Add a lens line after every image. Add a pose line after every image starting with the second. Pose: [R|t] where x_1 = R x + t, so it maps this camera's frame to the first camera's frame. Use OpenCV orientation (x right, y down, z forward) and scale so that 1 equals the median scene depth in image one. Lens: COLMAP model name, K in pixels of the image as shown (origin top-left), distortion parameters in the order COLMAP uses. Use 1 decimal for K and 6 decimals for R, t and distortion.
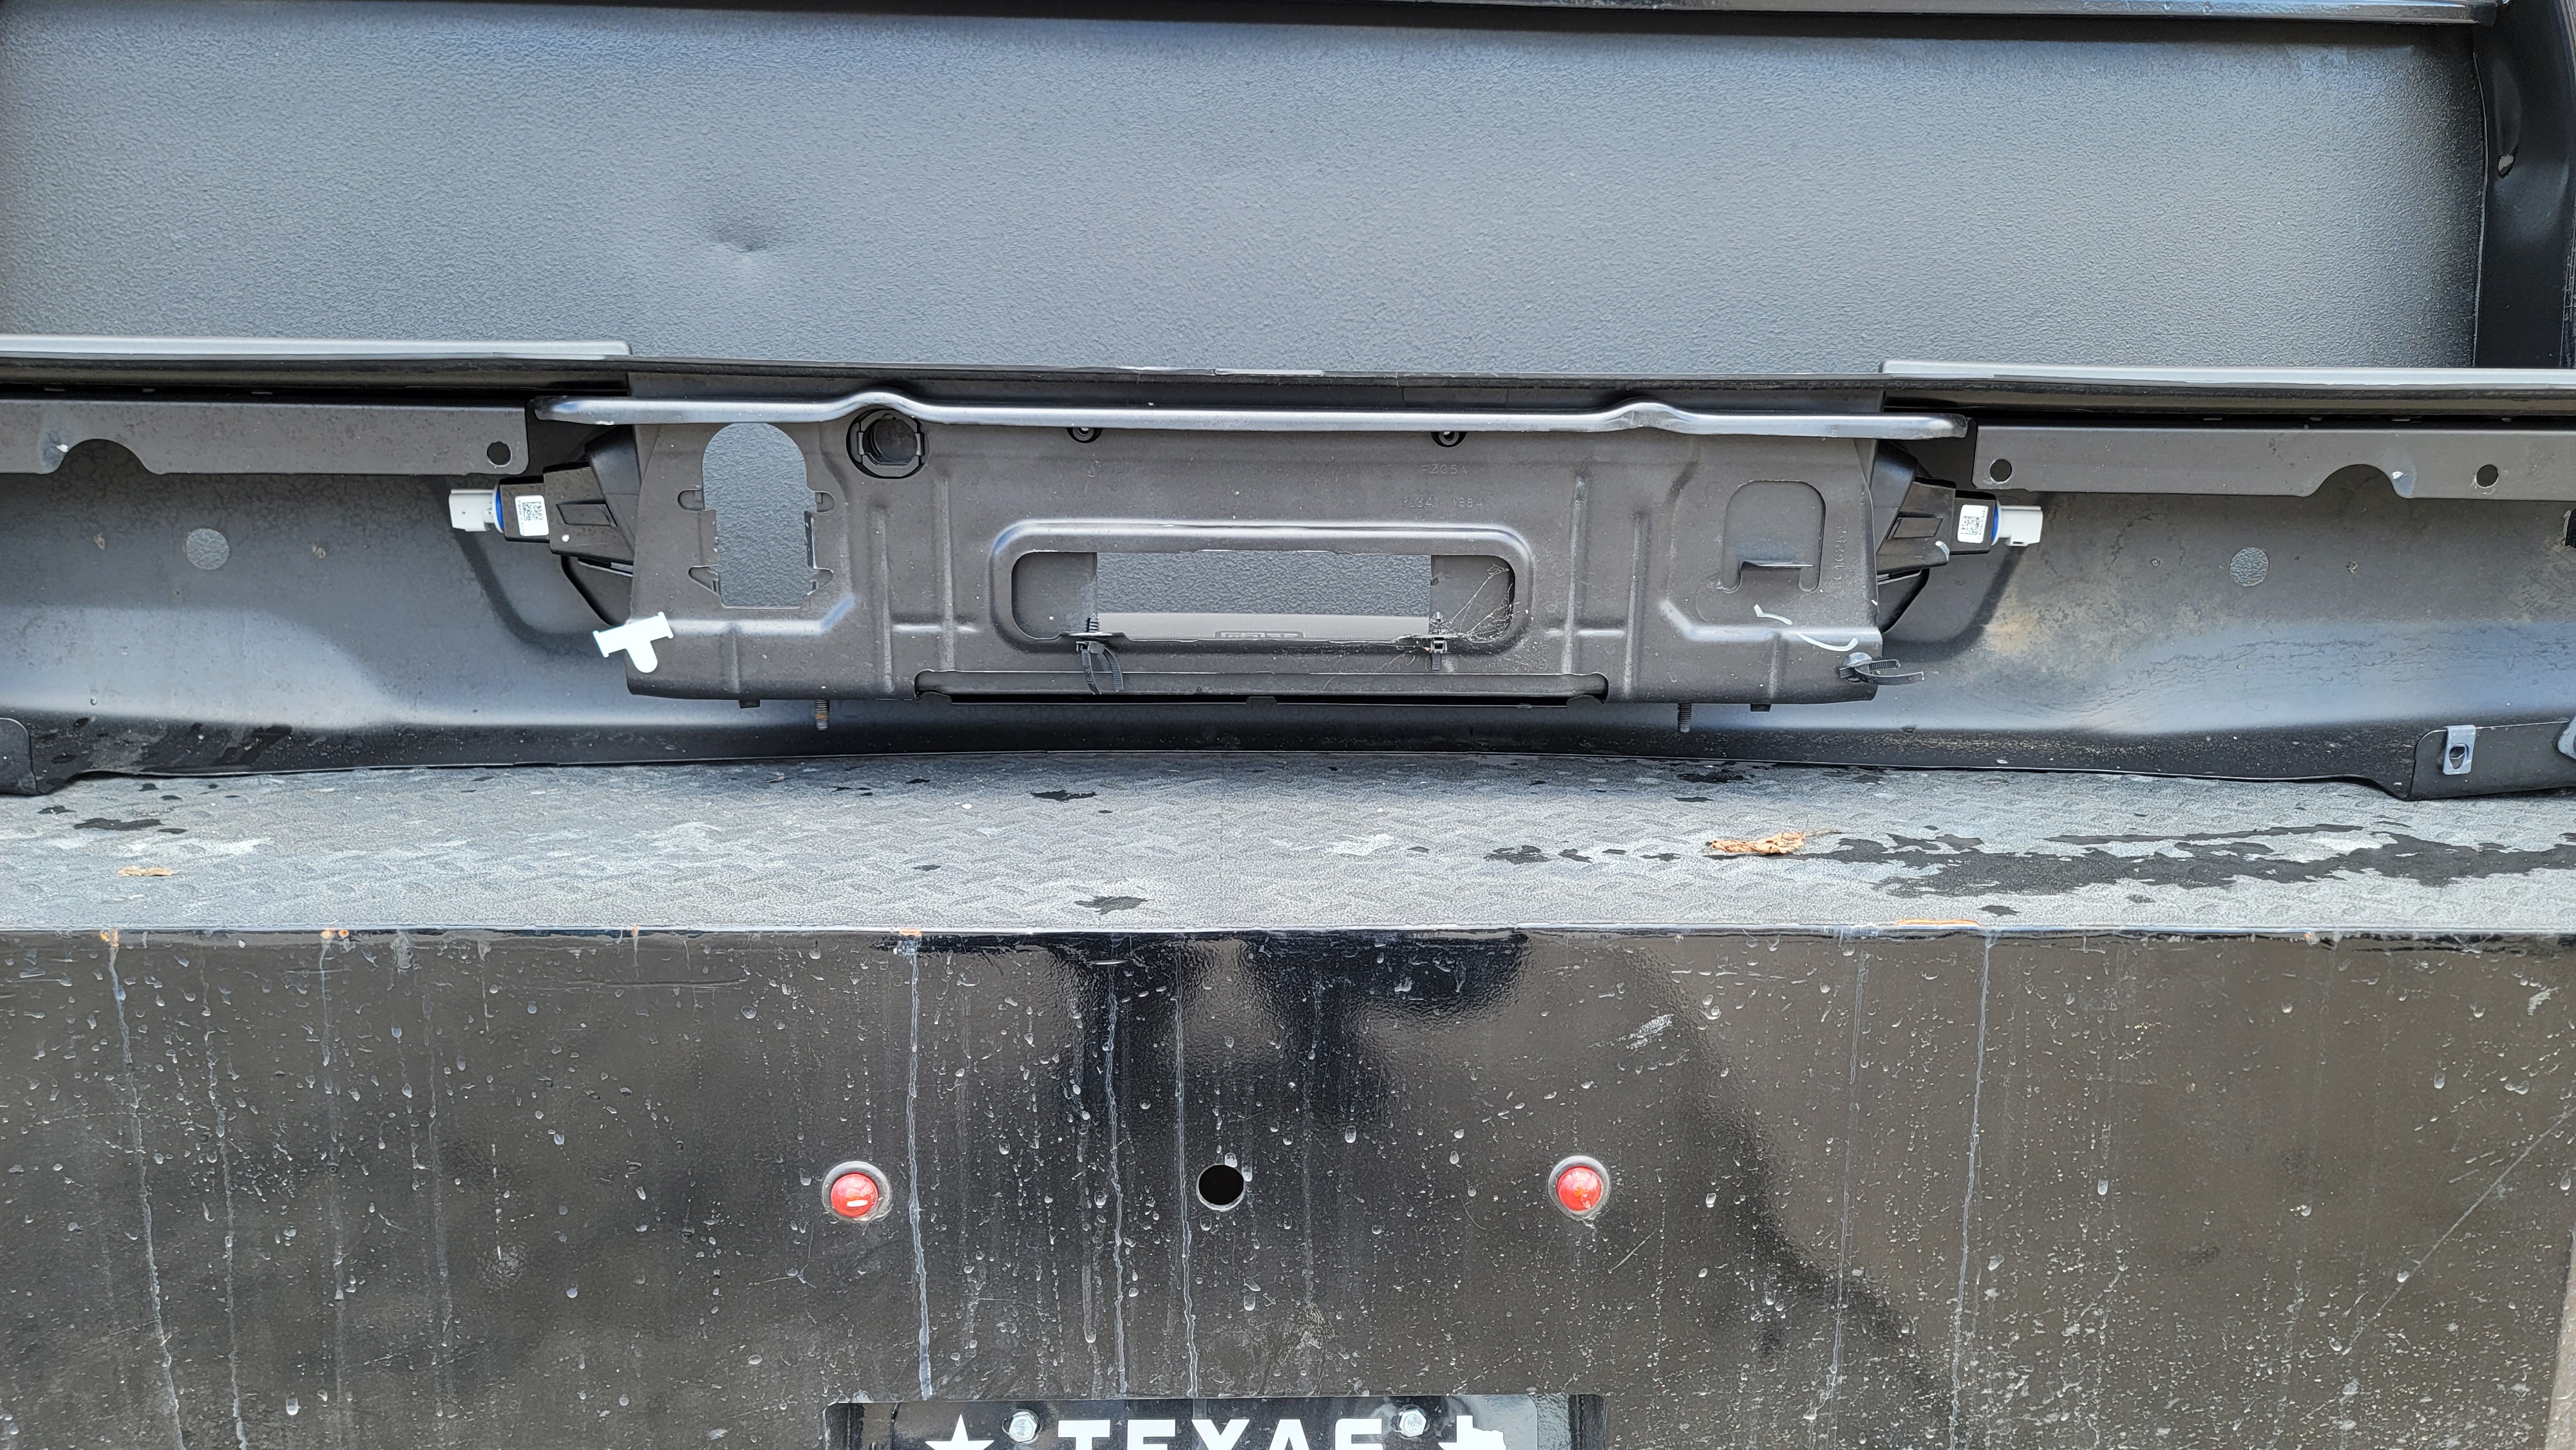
lens RADIAL K [[1885.4, 0, 1303.9], [0, 1885.4, 730.7], [0, 0, 1]] dist [0.047312, -0.016183]
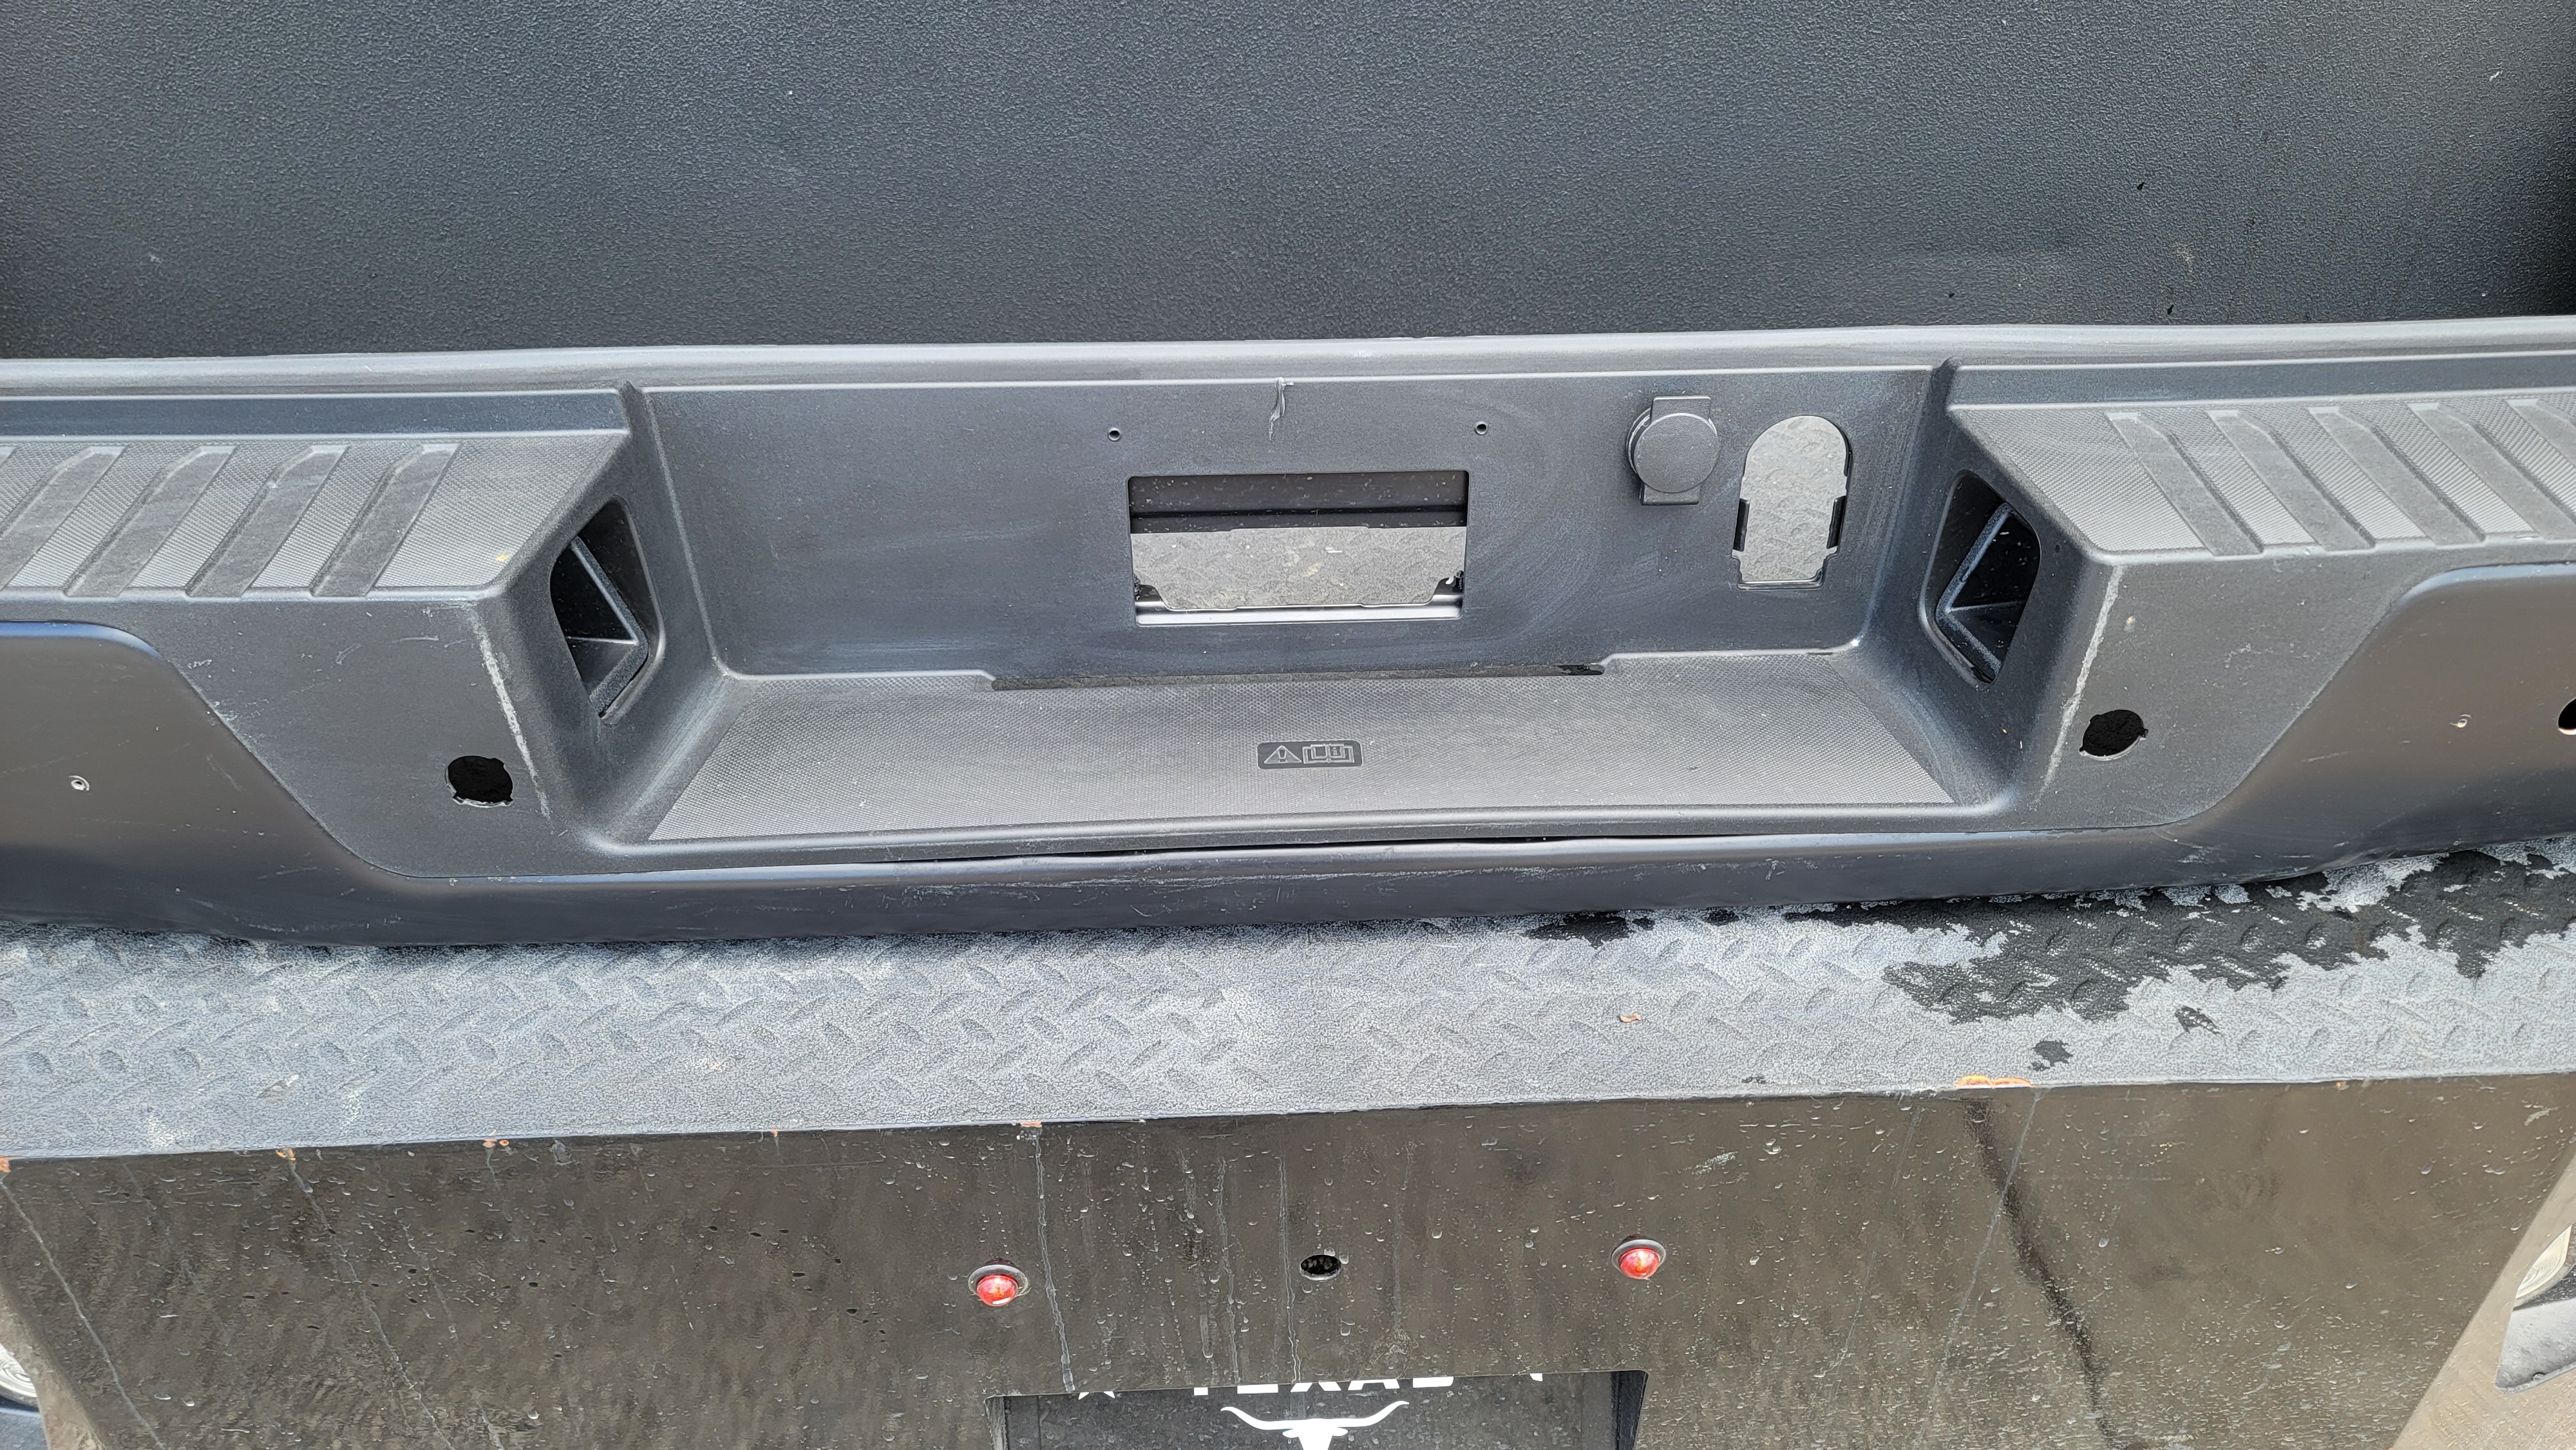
lens RADIAL K [[1885.4, 0, 1319.0], [0, 1885.4, 728.7], [0, 0, 1]] dist [0.047312, -0.016183]
pose [[0.999919, -0.012188, 0.003684, -0.045204], [0.009173, 0.890245, 0.455390, -0.557745], [-0.008830, -0.455320, 0.890284, 0.143270]]
